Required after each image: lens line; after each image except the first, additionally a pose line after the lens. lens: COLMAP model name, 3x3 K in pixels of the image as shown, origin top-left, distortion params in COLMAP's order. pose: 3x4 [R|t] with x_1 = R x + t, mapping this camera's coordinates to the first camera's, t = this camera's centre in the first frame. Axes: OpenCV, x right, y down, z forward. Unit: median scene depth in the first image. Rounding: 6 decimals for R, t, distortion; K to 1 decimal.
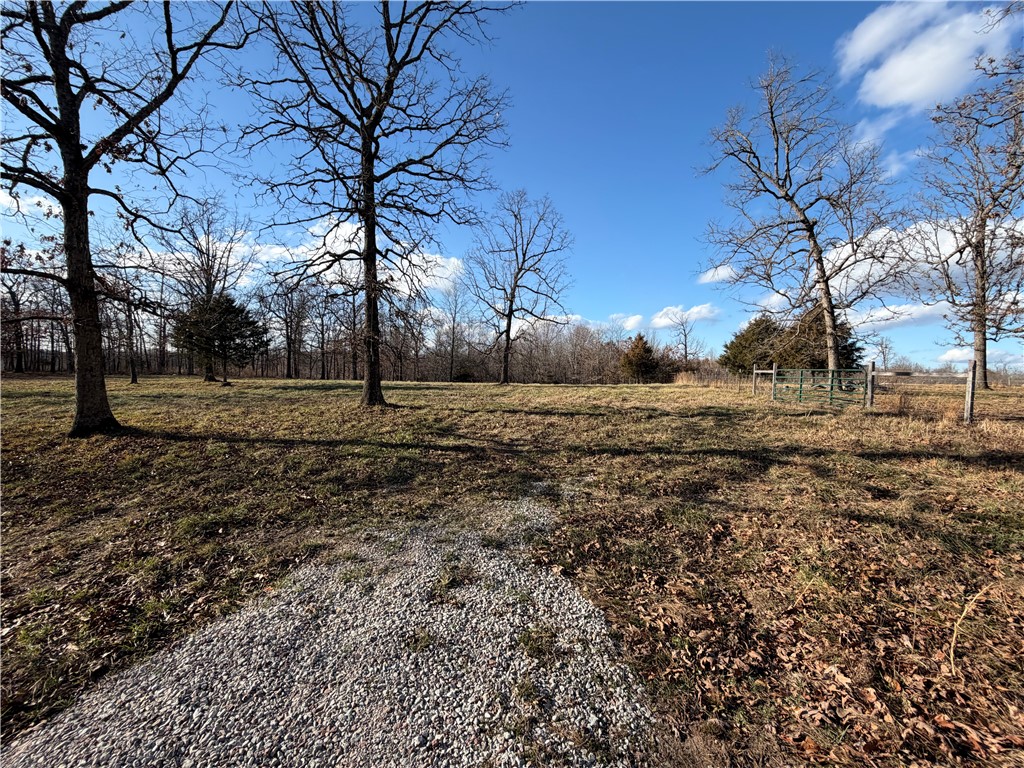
lens RADIAL K [[408.7, 0, 512.0], [0, 408.7, 384.0], [0, 0, 1]] dist [-0.000853, 0.000343]
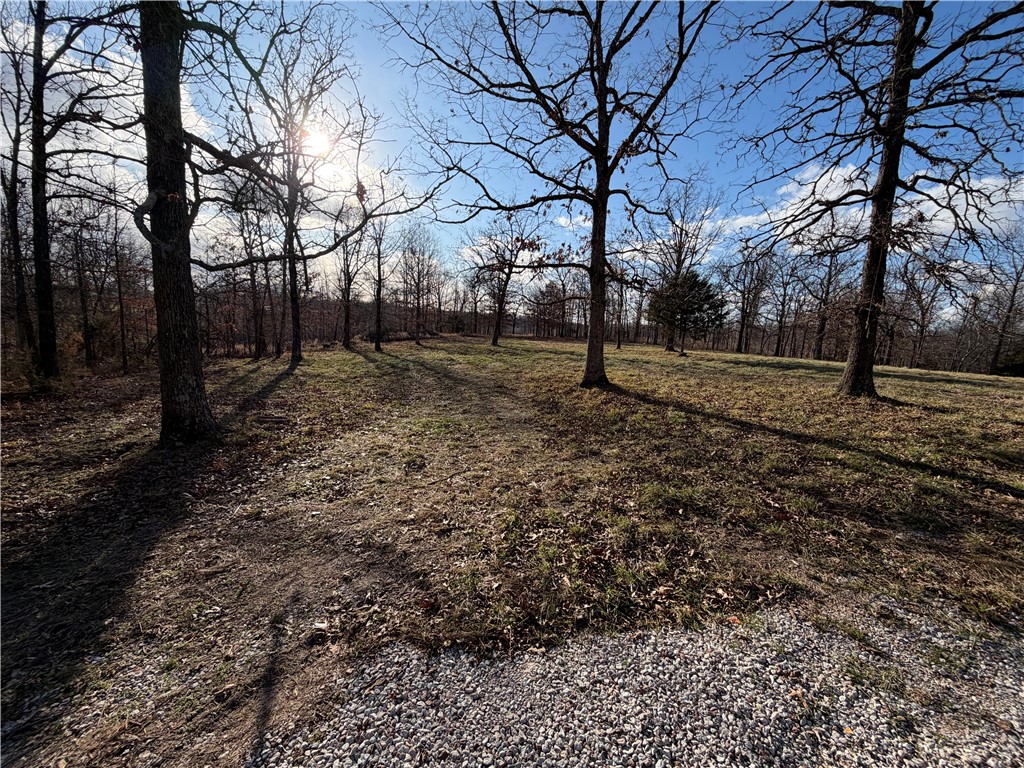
lens RADIAL K [[408.7, 0, 512.0], [0, 408.7, 384.0], [0, 0, 1]] dist [-0.000853, 0.000343]
pose [[0.540454, 0.127361, -0.831678, -0.078997], [-0.074433, 0.991839, 0.103518, -0.001557], [0.838075, 0.005958, 0.545523, 0.069308]]
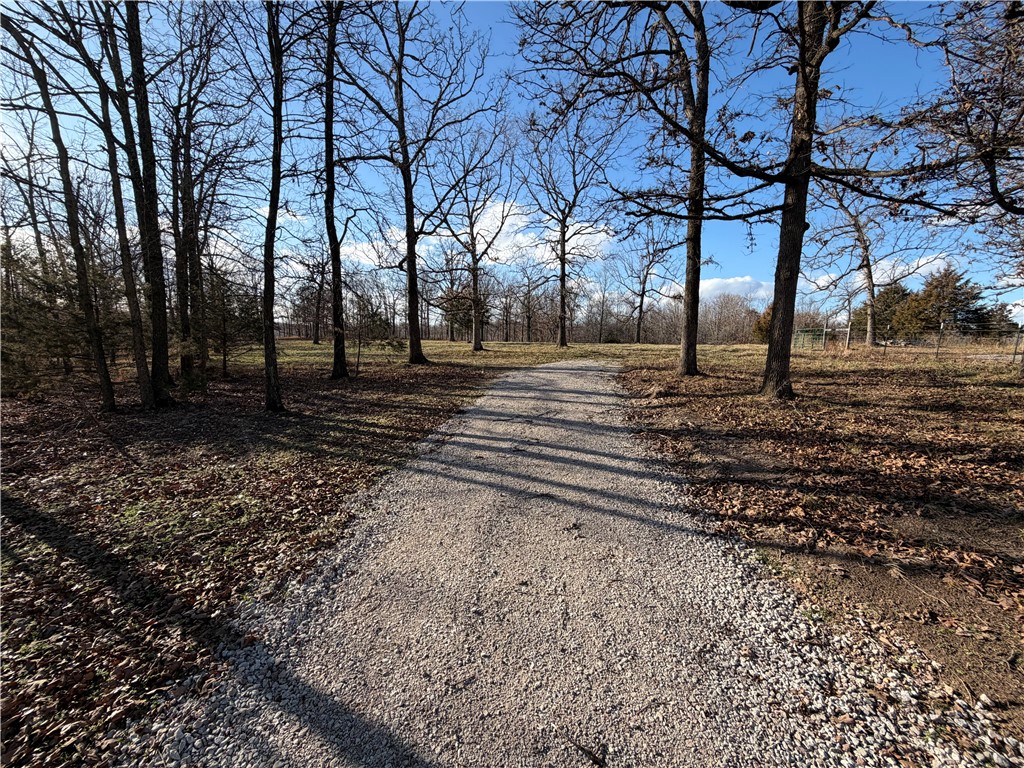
lens RADIAL K [[408.7, 0, 512.0], [0, 408.7, 384.0], [0, 0, 1]] dist [-0.000853, 0.000343]
pose [[0.935576, 0.034281, -0.351457, 0.250753], [-0.008984, 0.997265, 0.073357, 0.129091], [0.353011, -0.065473, 0.933326, -1.591635]]
